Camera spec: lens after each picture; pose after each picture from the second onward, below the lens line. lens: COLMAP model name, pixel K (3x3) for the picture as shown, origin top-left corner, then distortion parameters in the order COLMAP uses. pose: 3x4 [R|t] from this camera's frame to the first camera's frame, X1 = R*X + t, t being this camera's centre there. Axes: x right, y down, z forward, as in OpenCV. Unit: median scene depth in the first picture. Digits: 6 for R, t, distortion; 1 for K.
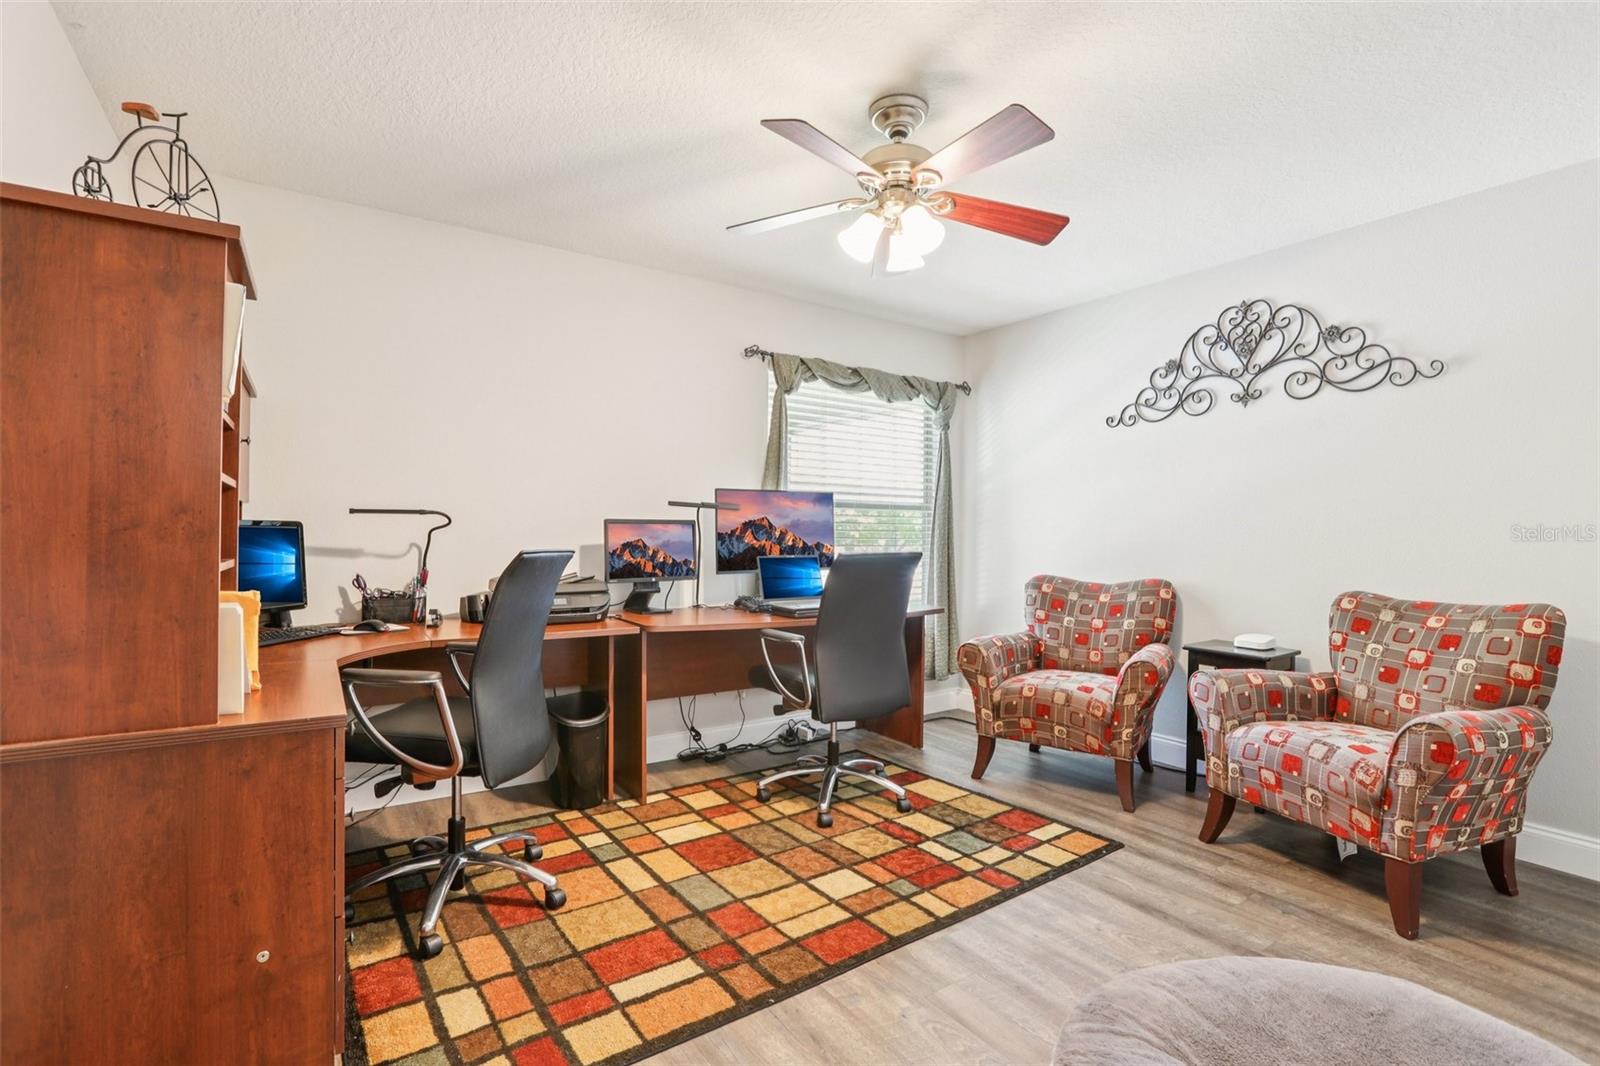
lens RADIAL K [[738.5, 0, 797.5], [0, 738.5, 534.1], [0, 0, 1]] dist [-0.058042, 0.025024]
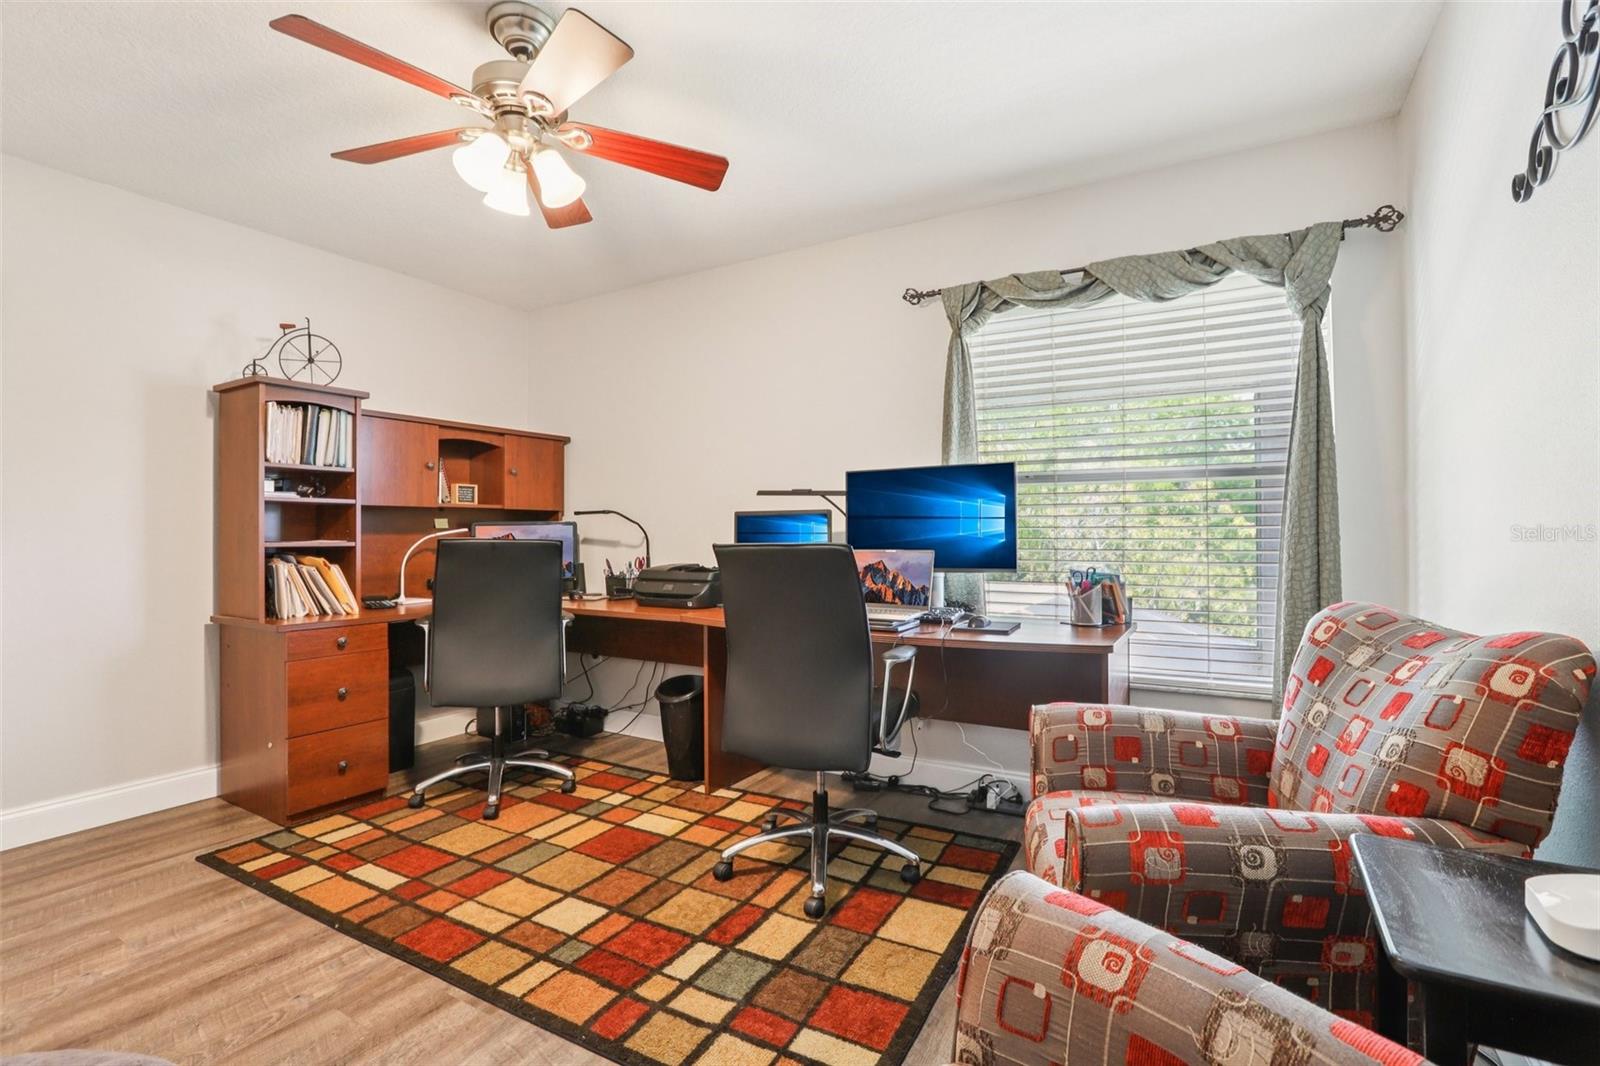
lens RADIAL K [[738.5, 0, 797.5], [0, 738.5, 534.1], [0, 0, 1]] dist [-0.058042, 0.025024]
pose [[0.427258, -0.010972, -0.904063, 0.893959], [0.006060, 0.999939, -0.009272, 0.024920], [0.904110, -0.001517, 0.427298, 0.799782]]
